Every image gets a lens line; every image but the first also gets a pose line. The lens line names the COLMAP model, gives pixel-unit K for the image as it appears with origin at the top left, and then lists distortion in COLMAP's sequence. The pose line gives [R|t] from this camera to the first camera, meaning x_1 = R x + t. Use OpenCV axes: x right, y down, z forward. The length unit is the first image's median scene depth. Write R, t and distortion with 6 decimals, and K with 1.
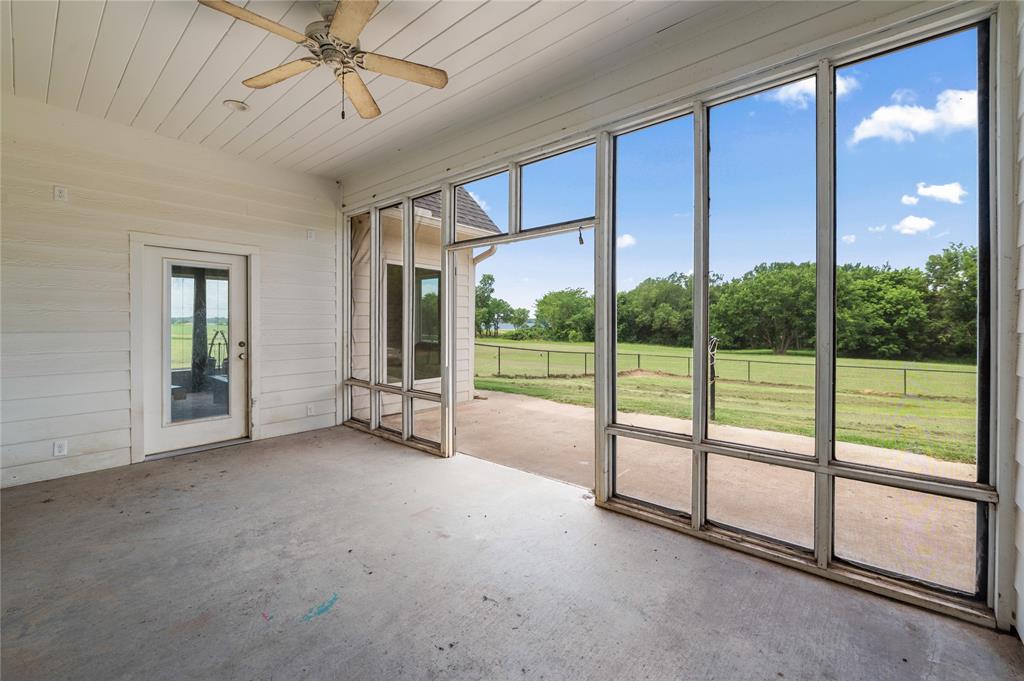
lens RADIAL K [[422.7, 0, 514.5], [0, 422.7, 318.3], [0, 0, 1]] dist [-0.004015, -0.000156]
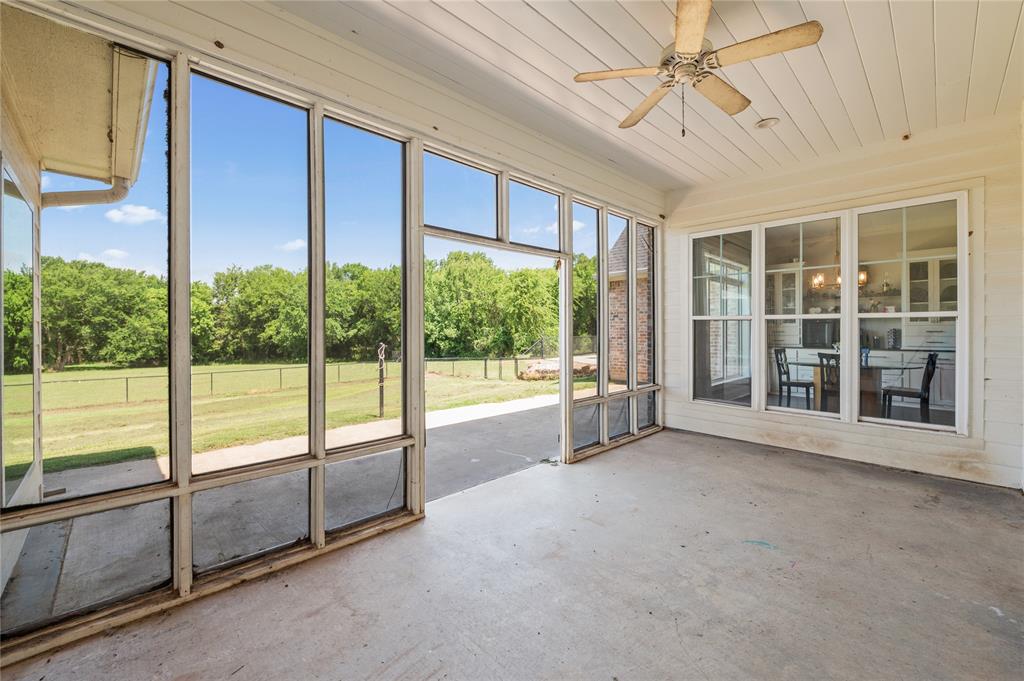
lens RADIAL K [[410.8, 0, 517.1], [0, 410.8, 330.7], [0, 0, 1]] dist [-0.003759, -0.000194]
pose [[0.096113, -0.002804, 0.995366, -1.093664], [-0.005809, 0.999977, 0.003378, 0.004826], [-0.995353, -0.006107, 0.096095, 0.990063]]
